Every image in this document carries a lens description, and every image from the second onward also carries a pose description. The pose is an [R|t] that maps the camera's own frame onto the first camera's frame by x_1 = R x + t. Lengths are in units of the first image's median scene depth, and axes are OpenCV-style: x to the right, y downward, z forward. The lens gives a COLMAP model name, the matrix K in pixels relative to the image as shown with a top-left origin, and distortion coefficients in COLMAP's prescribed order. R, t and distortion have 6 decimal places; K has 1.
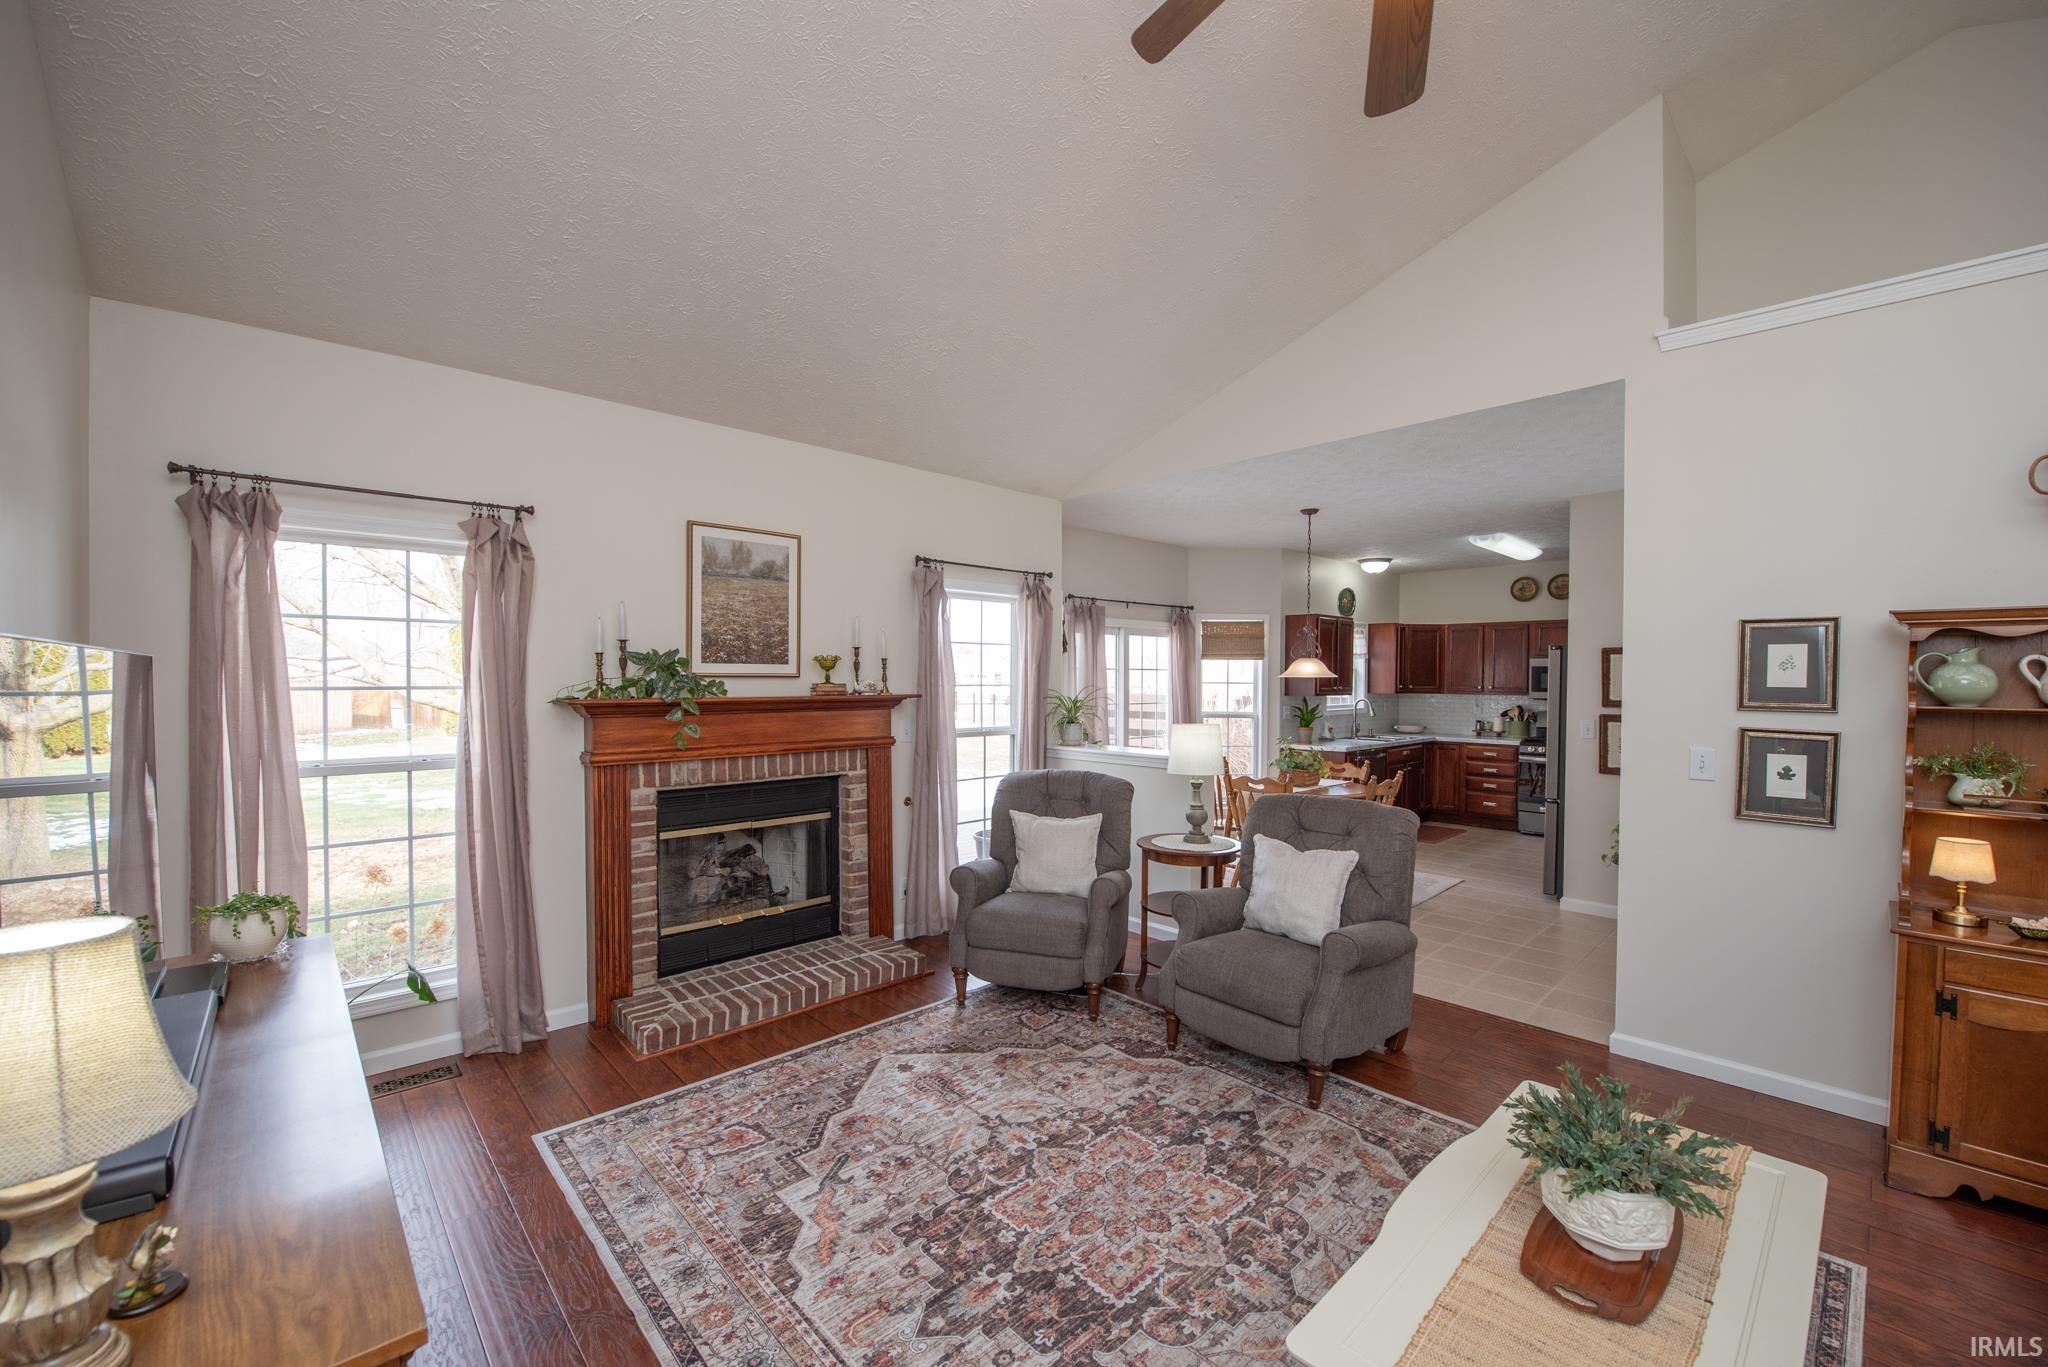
lens RADIAL K [[813.6, 0, 1015.8], [0, 813.6, 691.9], [0, 0, 1]] dist [-0.017966, -0.000820]
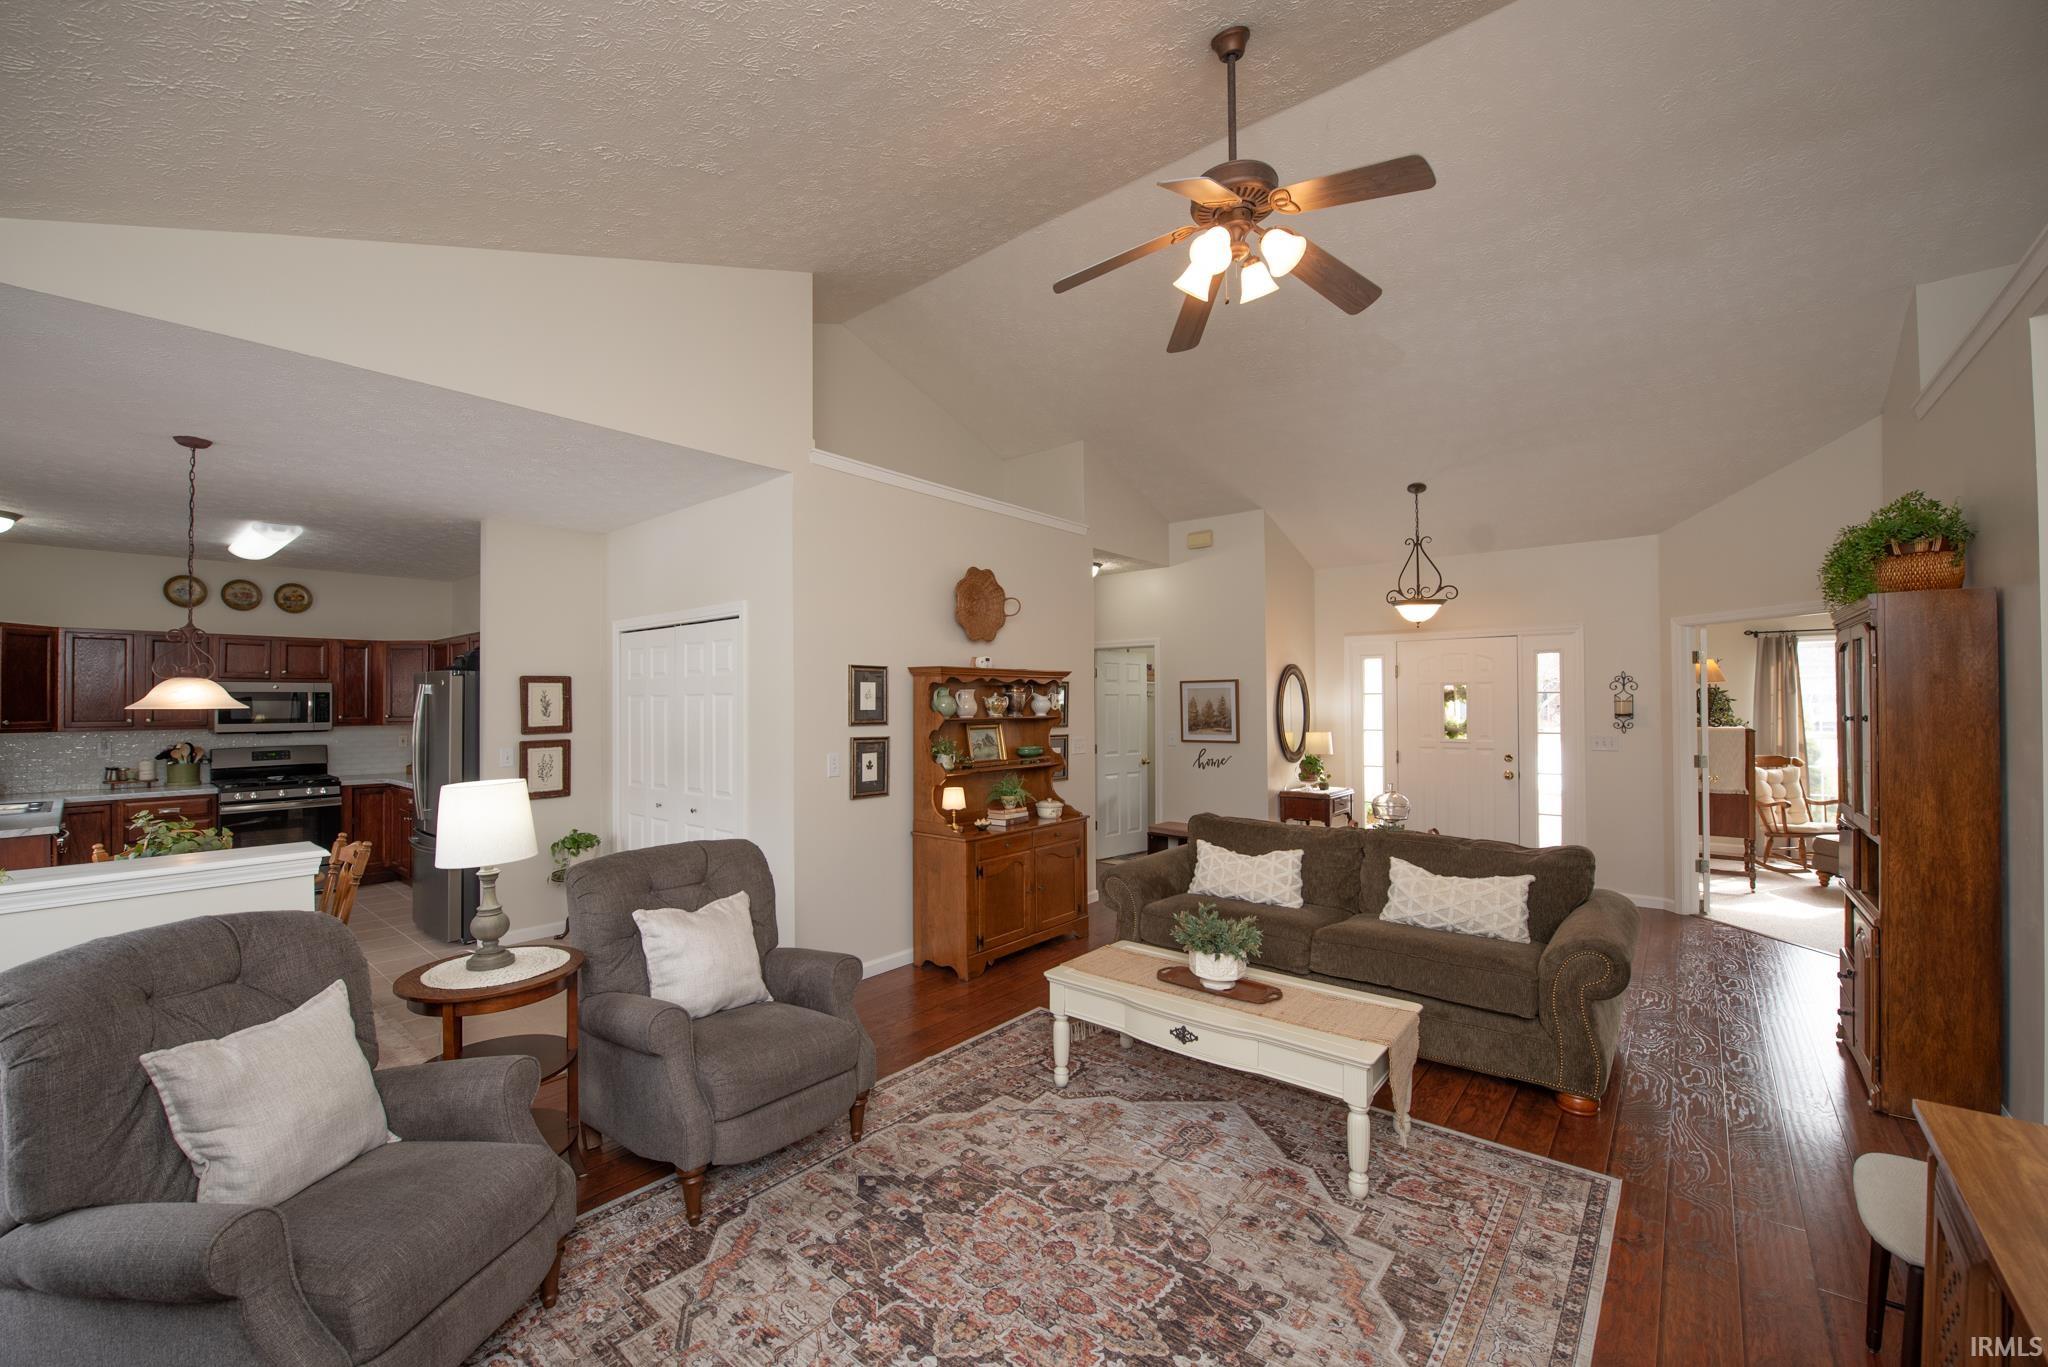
lens RADIAL K [[813.6, 0, 1015.8], [0, 813.6, 691.9], [0, 0, 1]] dist [-0.017966, -0.000820]
pose [[-0.123677, 0.006852, 0.992299, -0.533242], [0.024157, 0.999701, -0.003893, -0.023027], [-0.992029, 0.023489, -0.123805, 0.756304]]
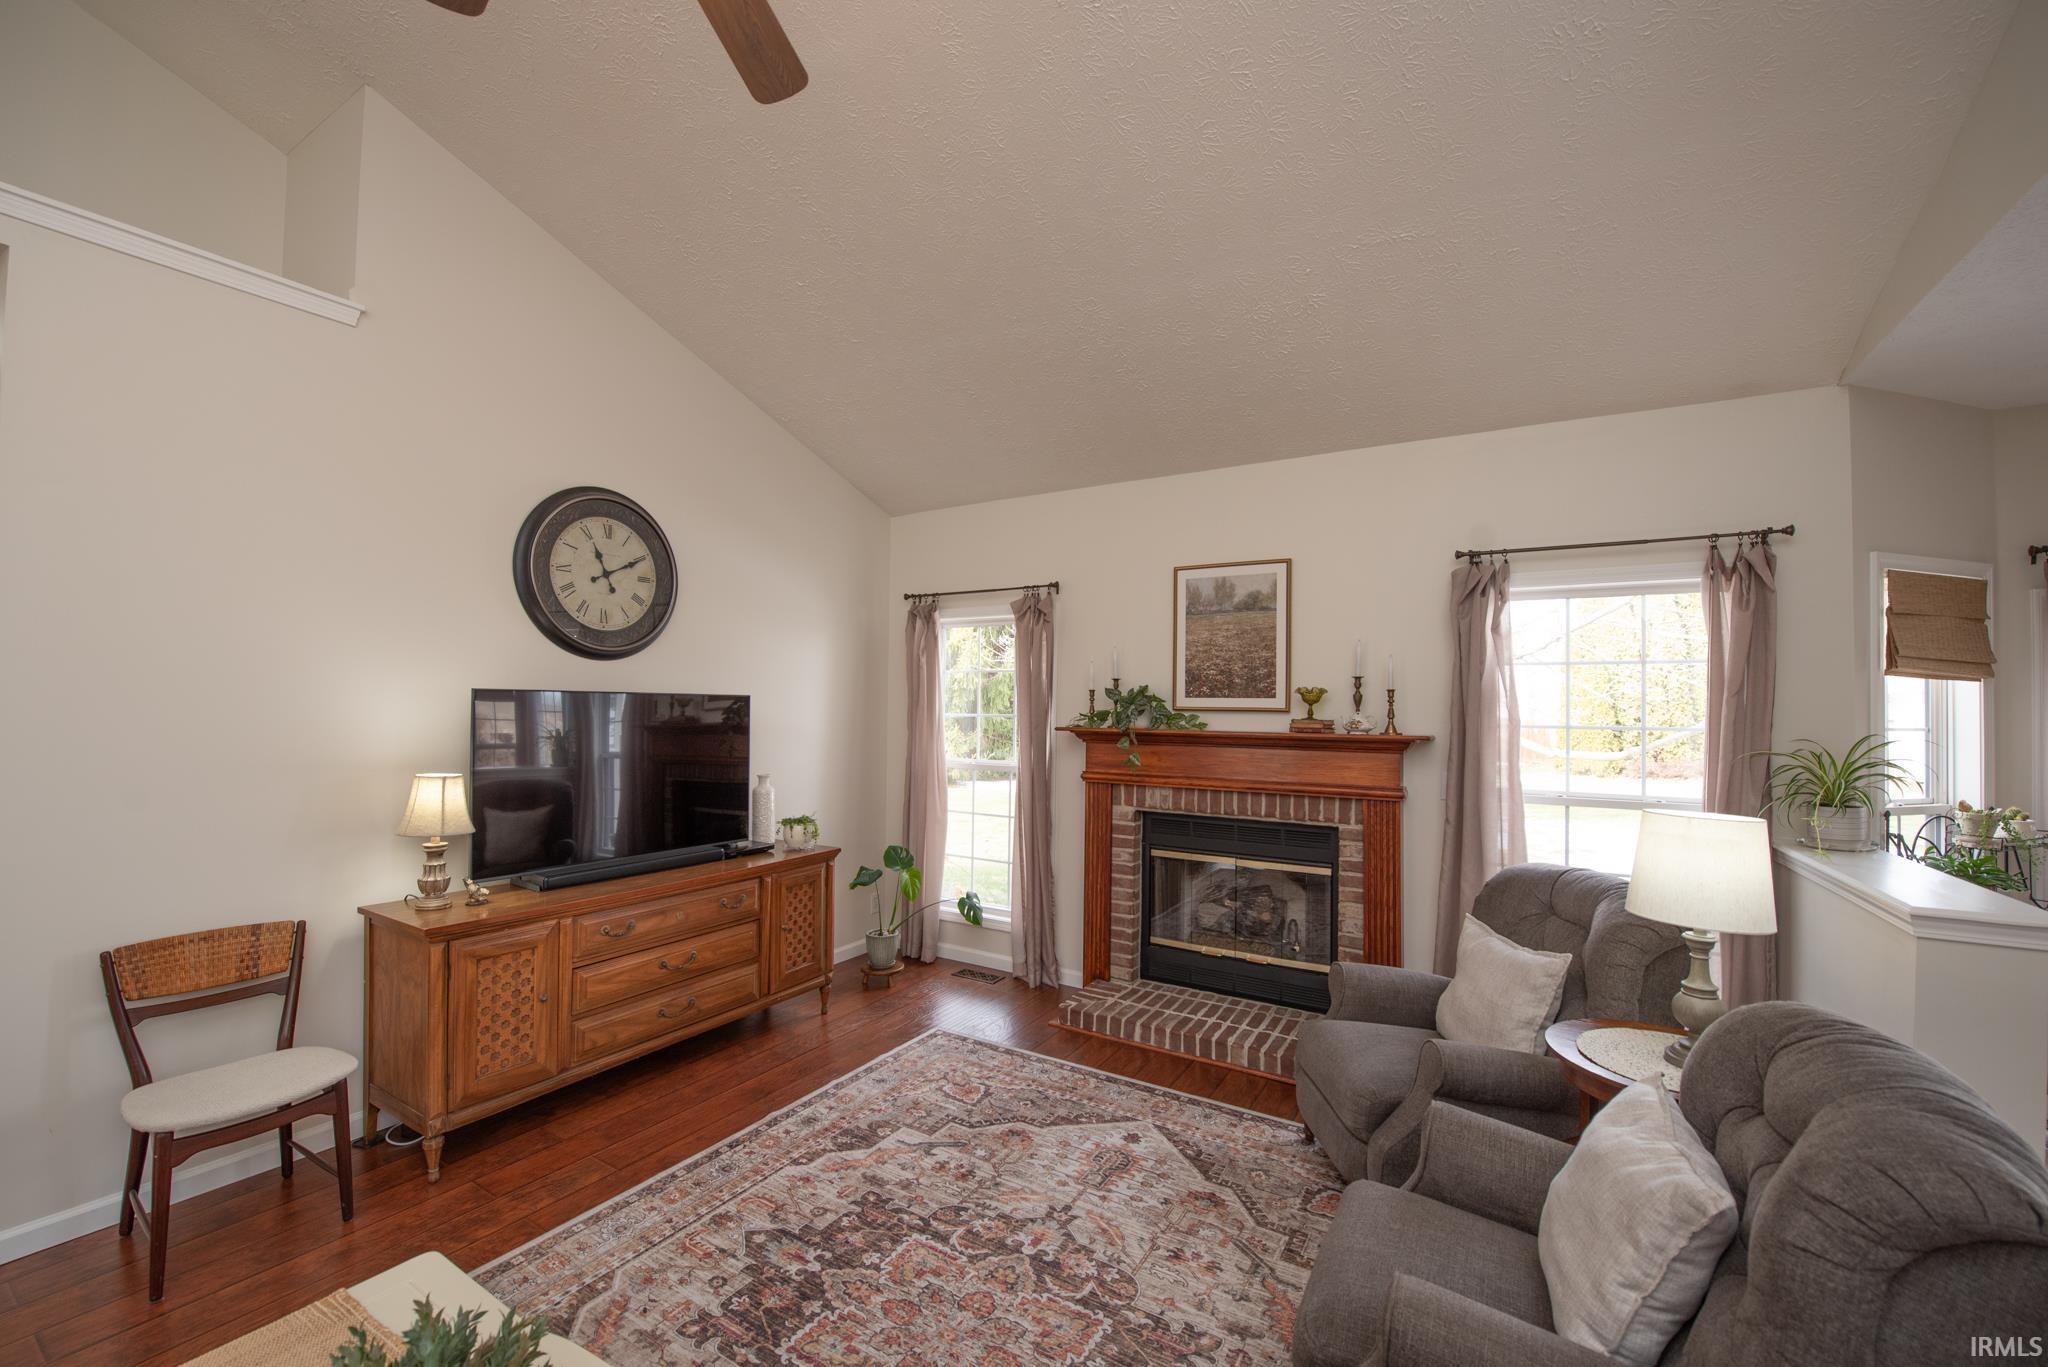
lens RADIAL K [[813.6, 0, 1015.8], [0, 813.6, 691.9], [0, 0, 1]] dist [-0.017966, -0.000820]
pose [[0.266827, -0.016810, -0.963598, 0.650069], [-0.028817, 0.999262, -0.025411, -0.010611], [0.963314, 0.034548, 0.266145, 0.557836]]
